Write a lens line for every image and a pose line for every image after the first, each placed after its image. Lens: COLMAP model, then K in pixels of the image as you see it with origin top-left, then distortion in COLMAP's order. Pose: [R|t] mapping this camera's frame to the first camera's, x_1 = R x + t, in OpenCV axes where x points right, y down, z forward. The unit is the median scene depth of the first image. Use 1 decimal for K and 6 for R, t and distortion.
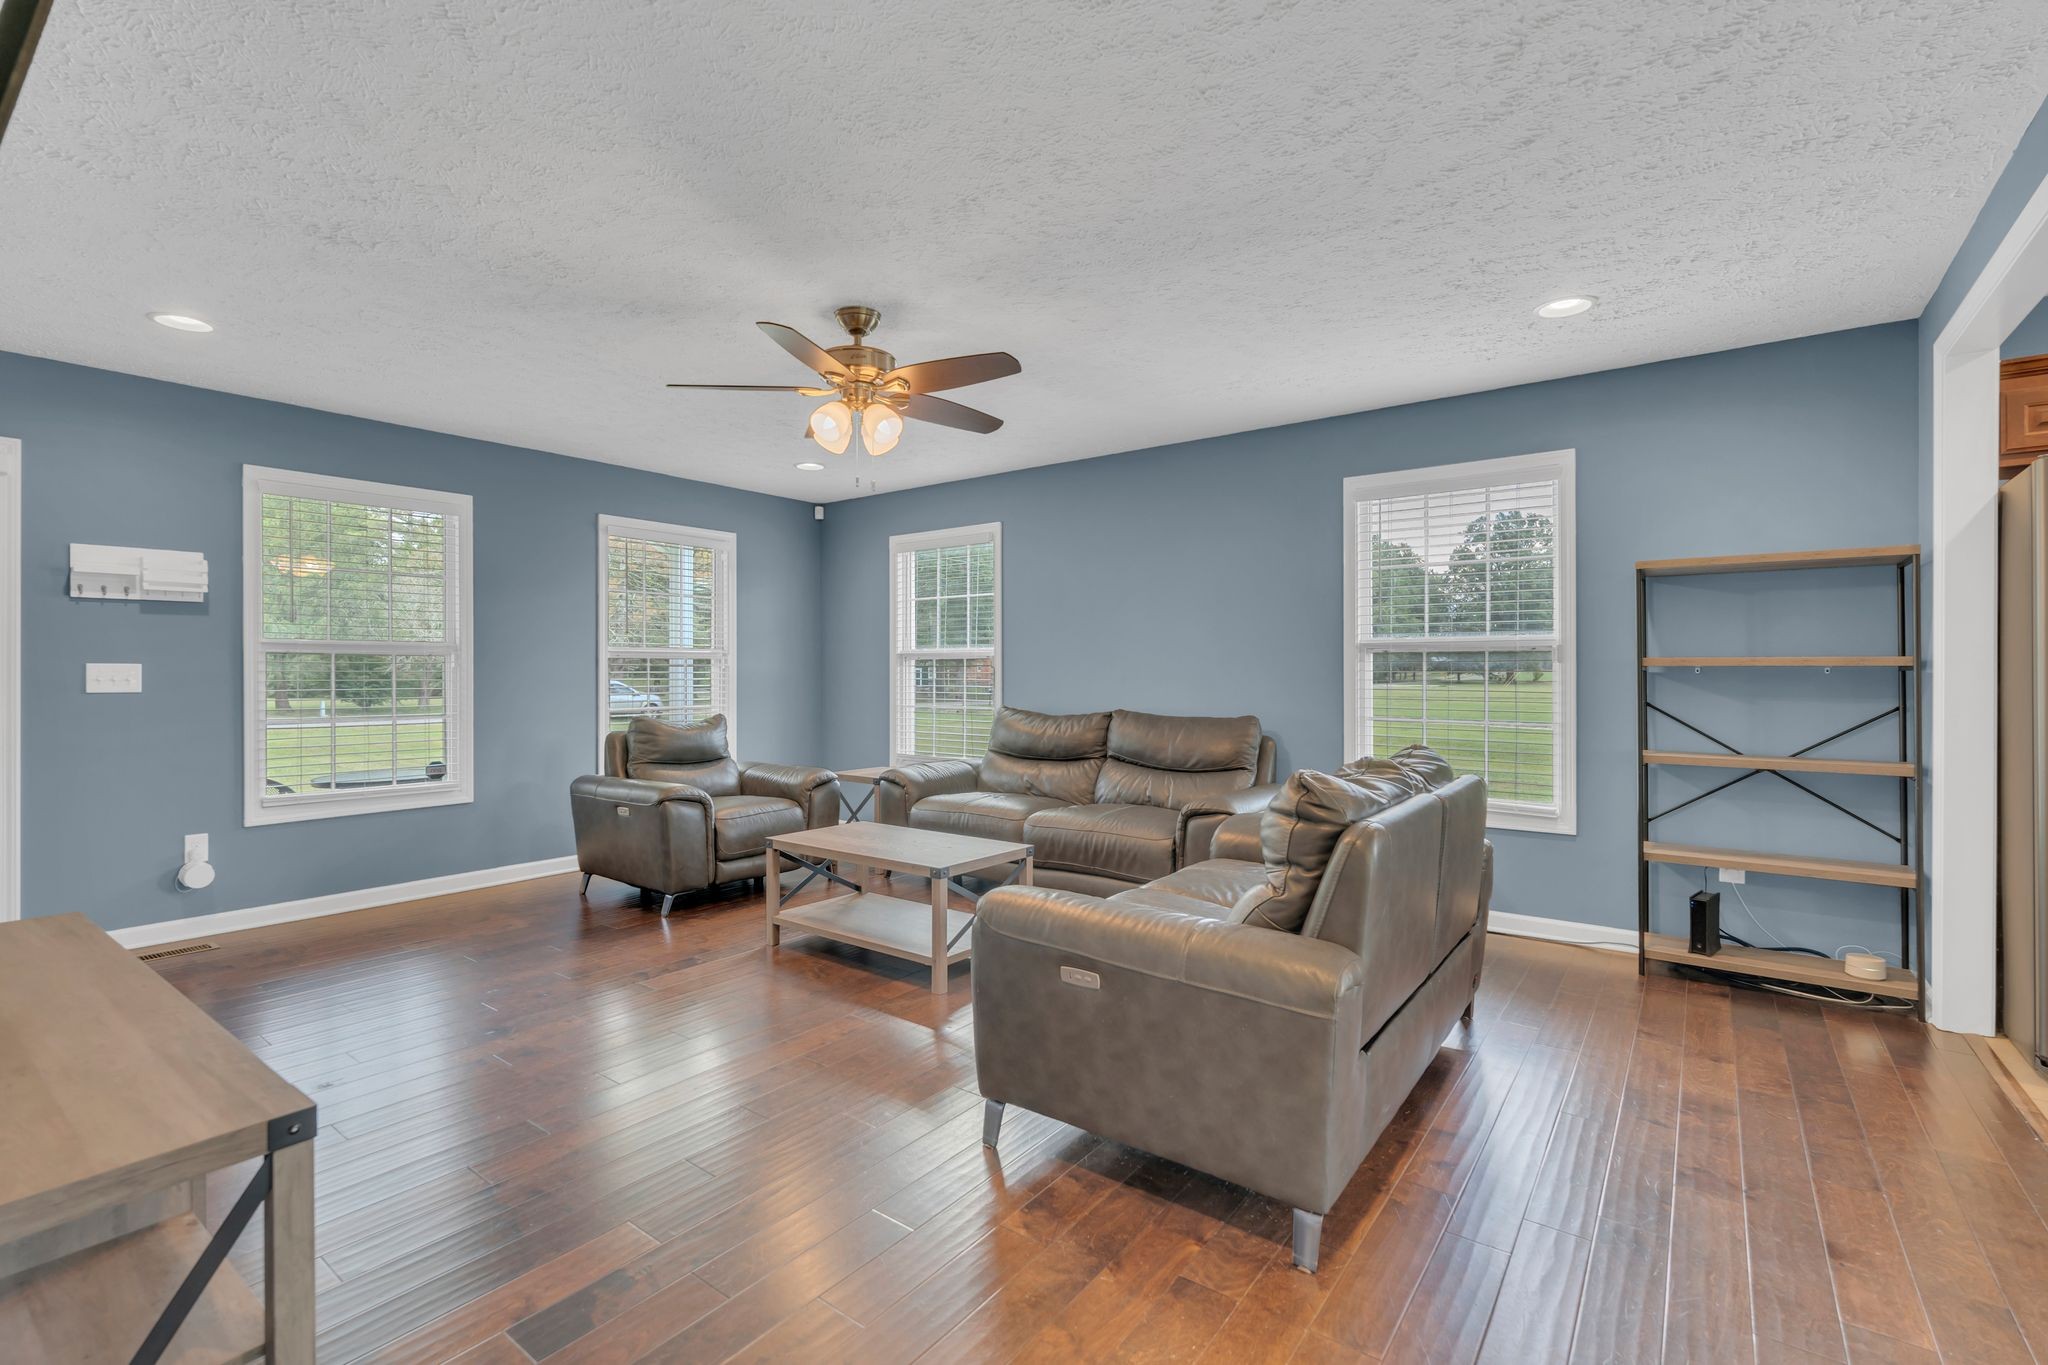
lens RADIAL K [[912.7, 0, 1008.2], [0, 912.7, 669.6], [0, 0, 1]] dist [-0.003551, -0.000326]
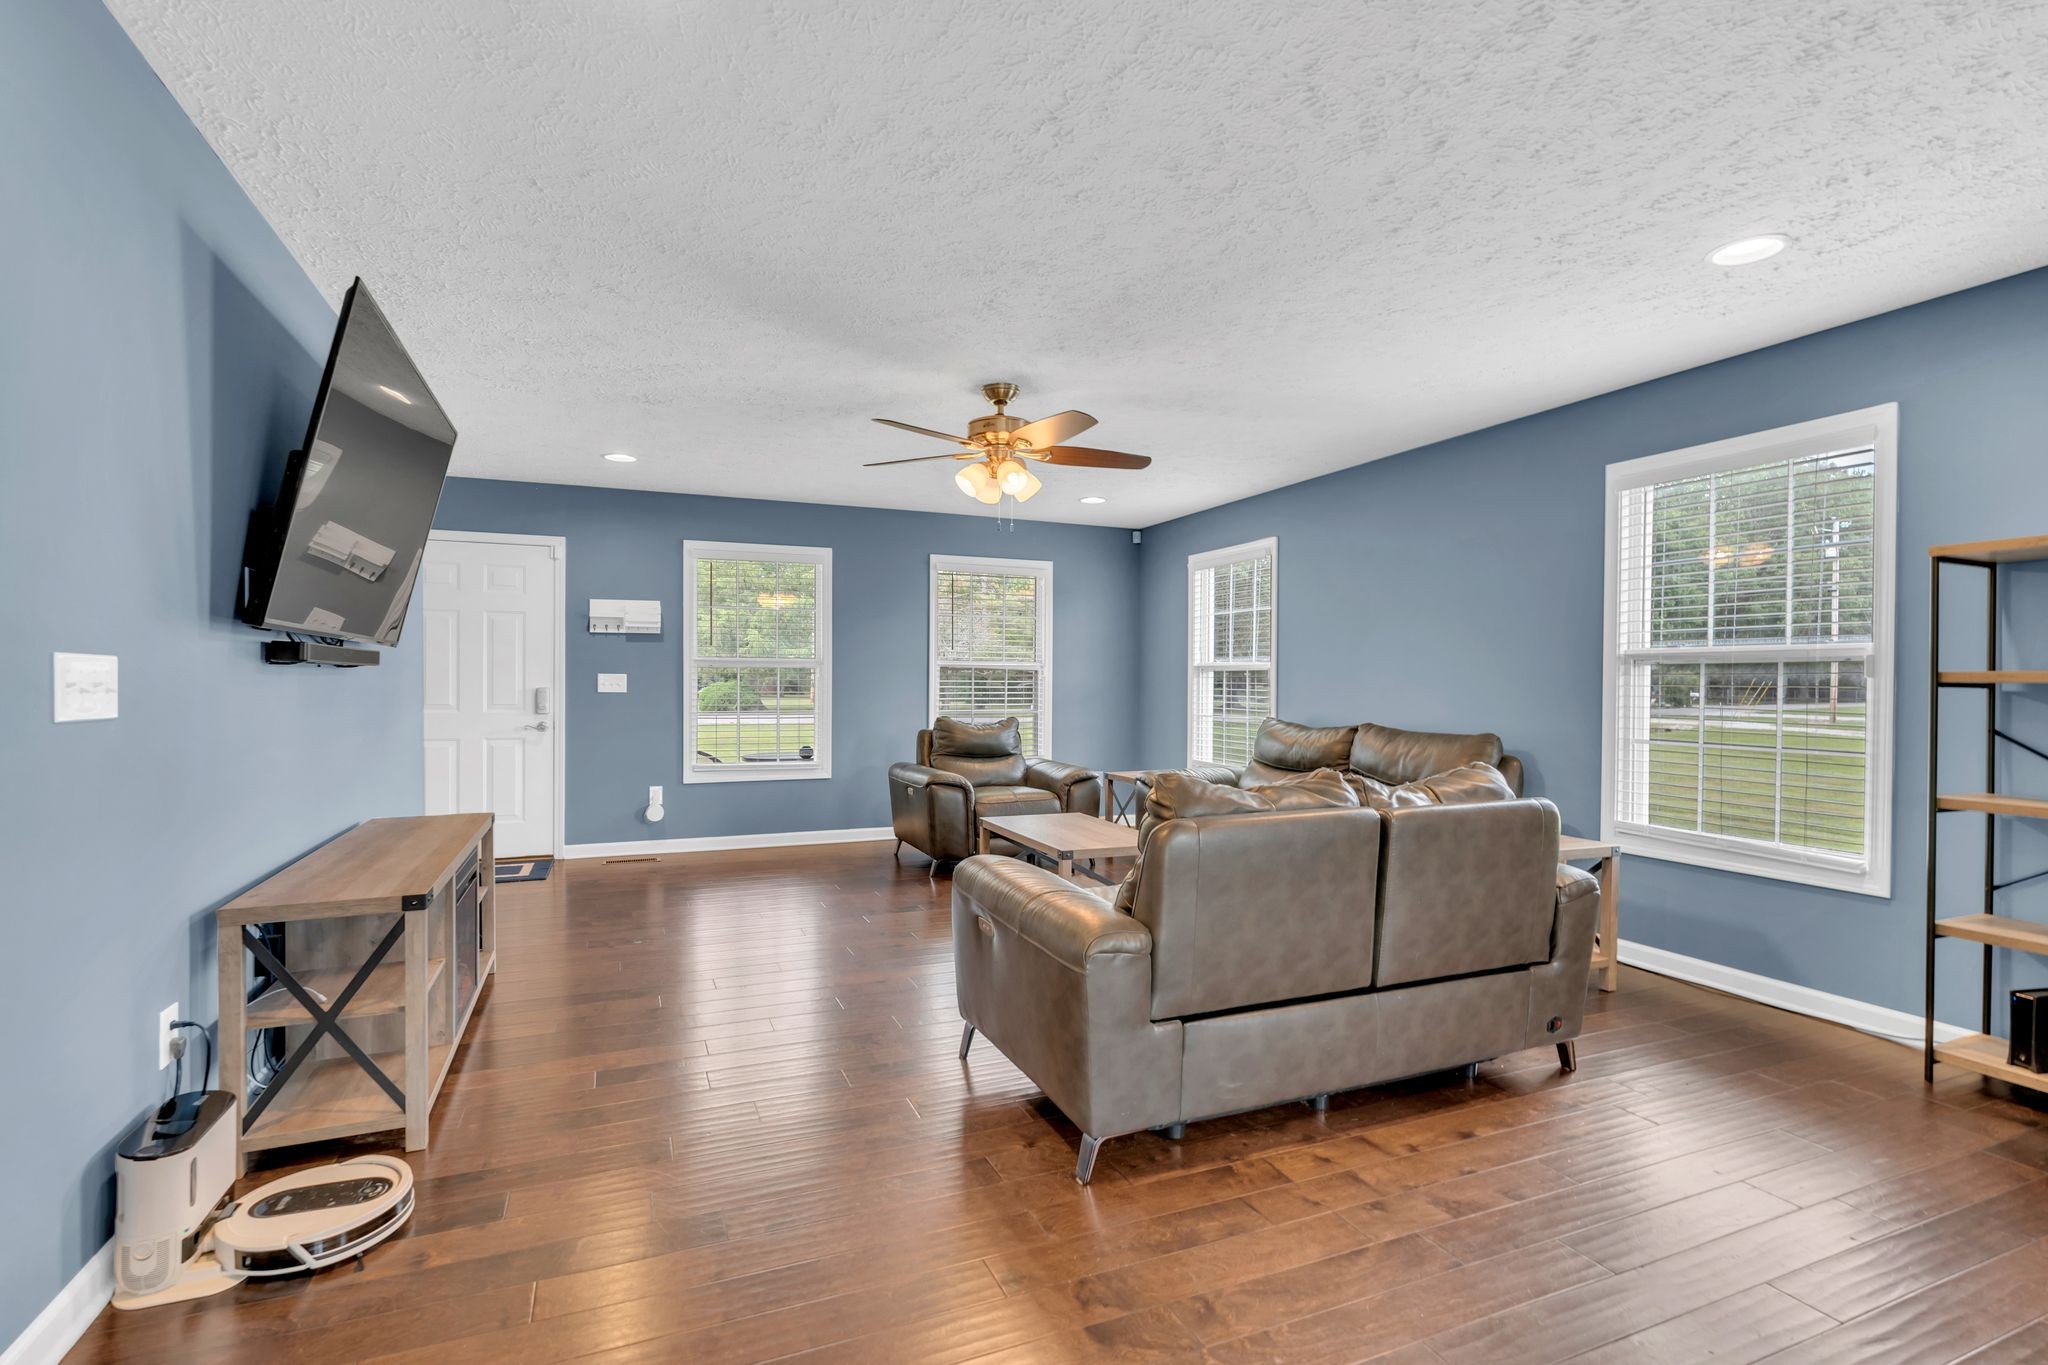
lens RADIAL K [[905.7, 0, 1024.0], [0, 905.7, 682.5], [0, 0, 1]] dist [-0.001996, -0.000298]
pose [[0.878569, 0.007026, -0.477564, 0.294929], [-0.005582, 0.999975, 0.004443, -0.002030], [0.477583, -0.001238, 0.878586, -0.030049]]
